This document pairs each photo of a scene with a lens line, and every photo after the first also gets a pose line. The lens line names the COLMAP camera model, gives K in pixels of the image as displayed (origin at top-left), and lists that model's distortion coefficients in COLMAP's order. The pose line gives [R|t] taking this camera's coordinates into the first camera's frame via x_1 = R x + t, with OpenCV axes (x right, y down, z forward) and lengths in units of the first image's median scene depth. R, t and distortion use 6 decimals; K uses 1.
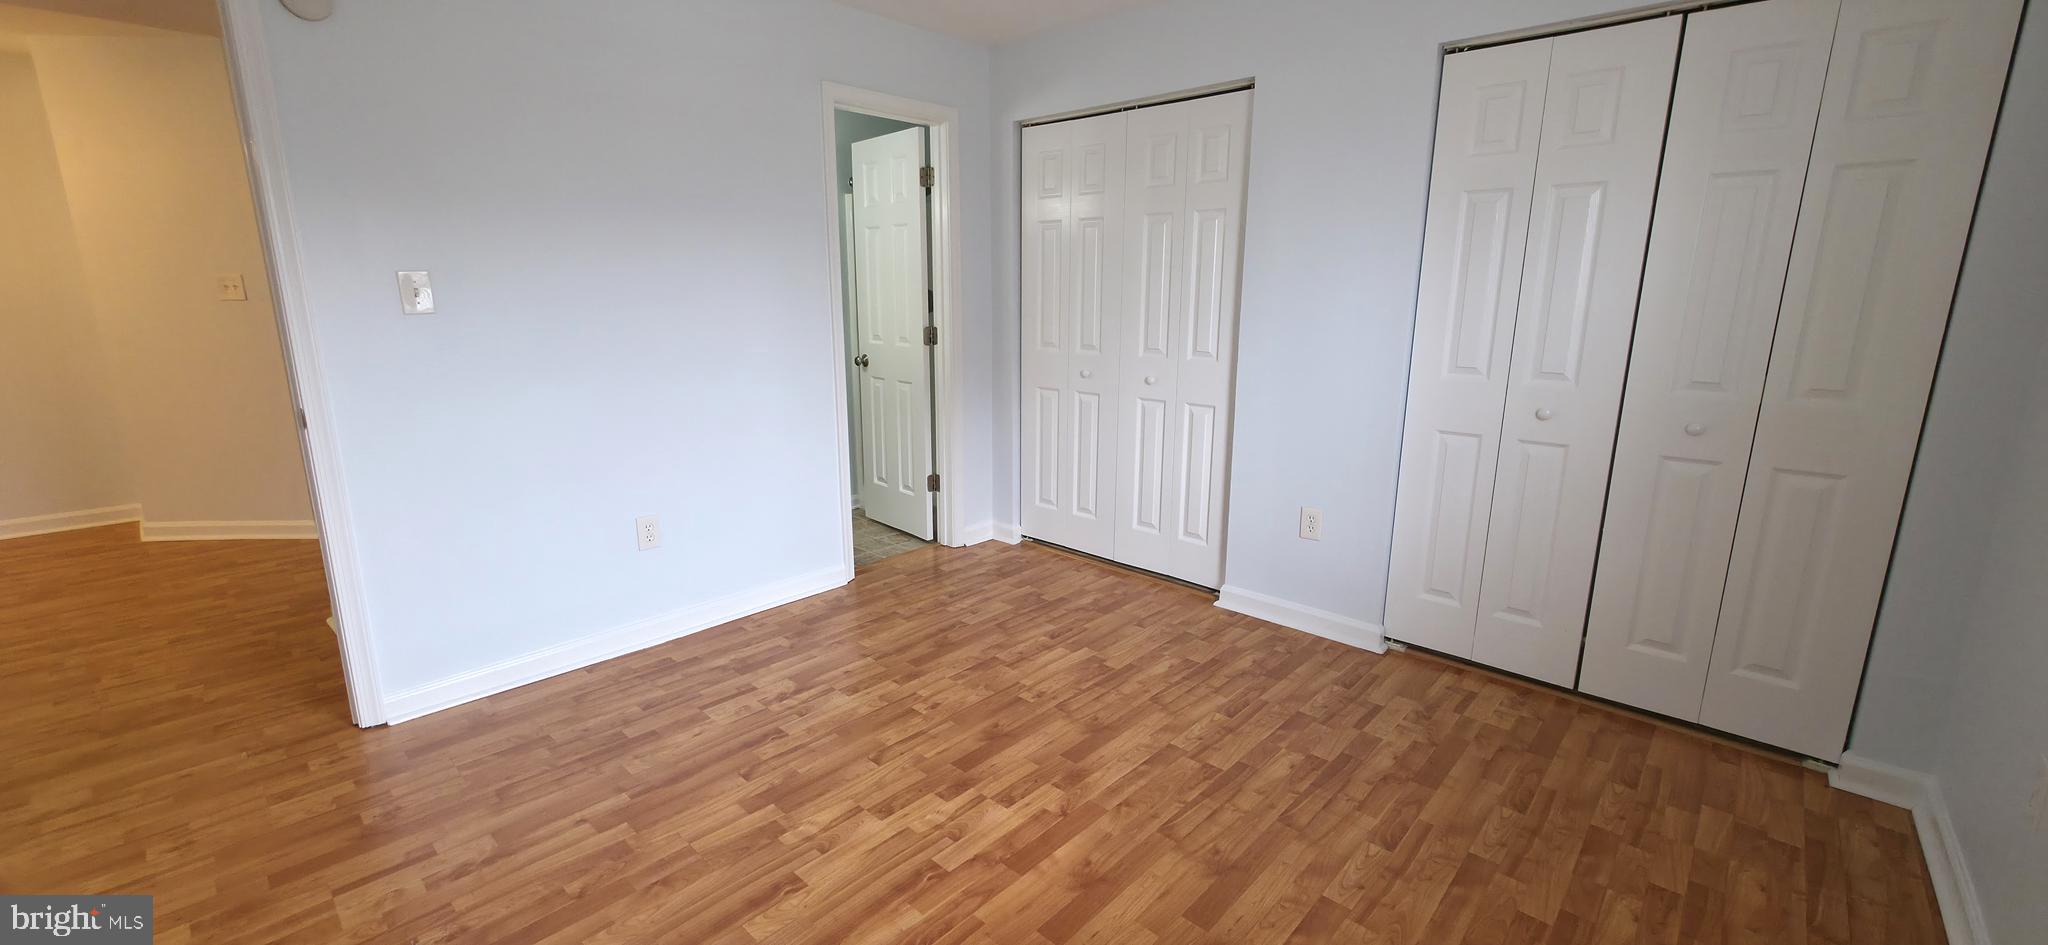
lens RADIAL K [[808.4, 0, 1021.7], [0, 808.4, 467.2], [0, 0, 1]] dist [-0.000971, 0.000589]
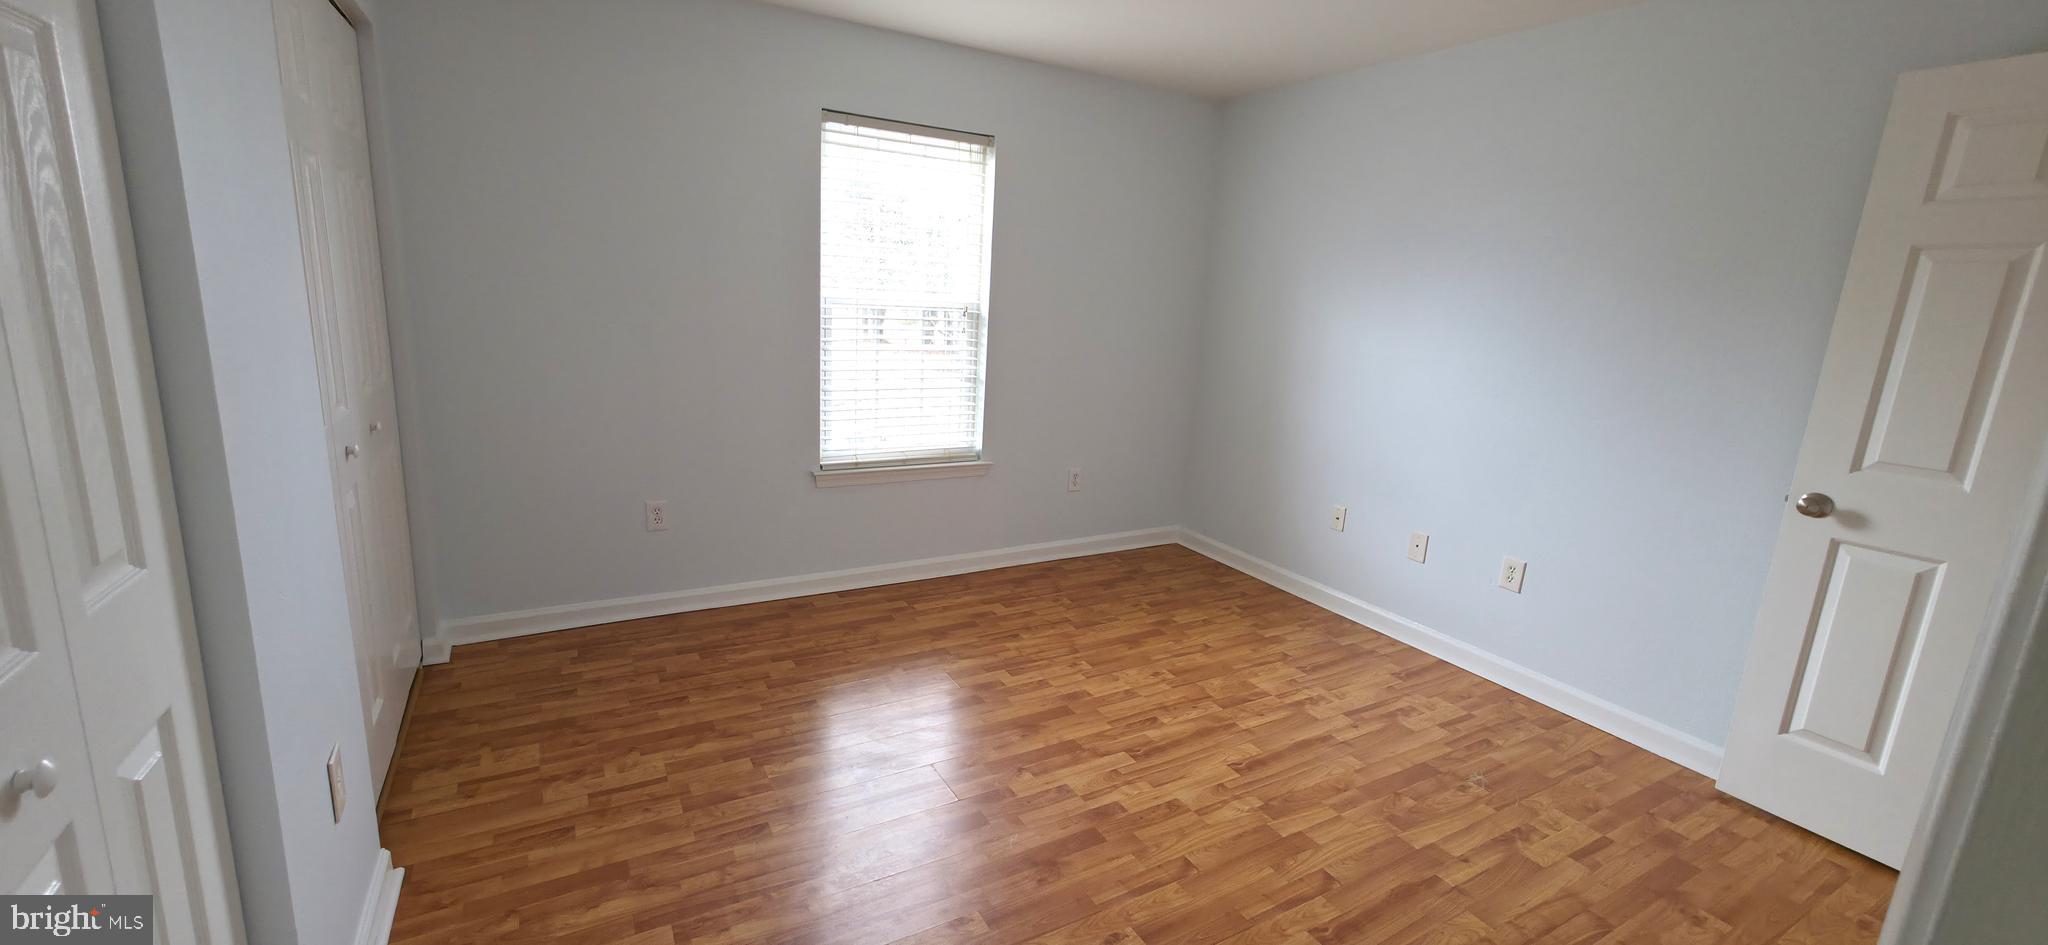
lens RADIAL K [[808.4, 0, 1014.0], [0, 808.4, 461.2], [0, 0, 1]] dist [-0.000971, 0.000589]
pose [[-0.950144, -0.118369, 0.288471, -0.225477], [0.008802, 0.914593, 0.404280, -0.457573], [-0.311688, 0.386663, -0.867953, 1.859416]]
